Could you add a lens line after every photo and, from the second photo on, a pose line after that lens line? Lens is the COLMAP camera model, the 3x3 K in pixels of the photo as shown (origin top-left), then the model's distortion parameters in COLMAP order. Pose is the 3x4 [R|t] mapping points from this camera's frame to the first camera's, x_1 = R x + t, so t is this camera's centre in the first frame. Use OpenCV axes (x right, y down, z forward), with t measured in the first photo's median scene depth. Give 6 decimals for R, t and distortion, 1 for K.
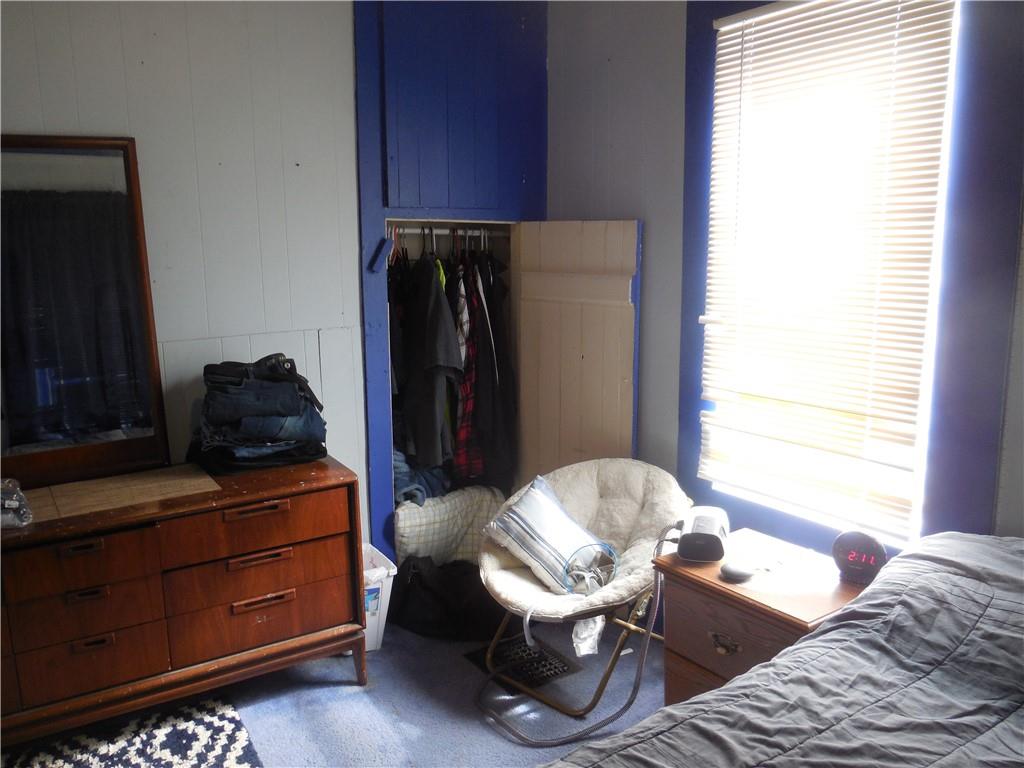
lens RADIAL K [[848.0, 0, 510.8], [0, 848.0, 381.3], [0, 0, 1]] dist [-0.029625, 0.010011]
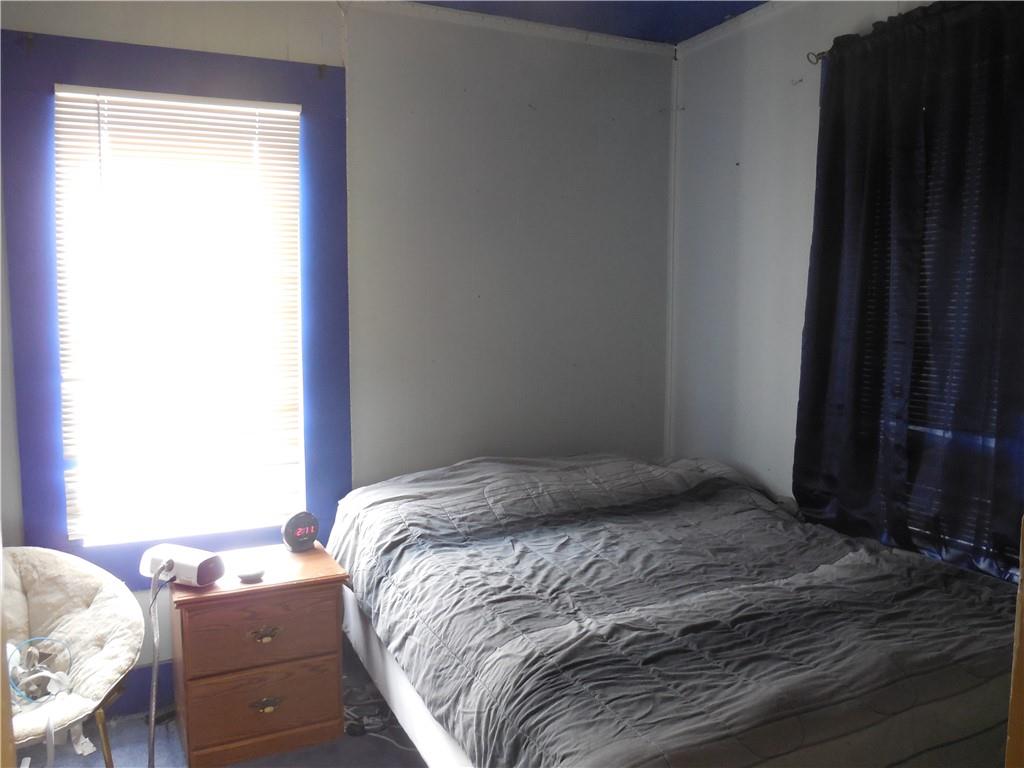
lens RADIAL K [[848.0, 0, 513.9], [0, 848.0, 385.9], [0, 0, 1]] dist [-0.029625, 0.010011]
pose [[0.127230, -0.098401, 0.986980, -1.153417], [0.160349, 0.984018, 0.077435, -0.095102], [-0.978826, 0.148409, 0.140975, 0.593677]]
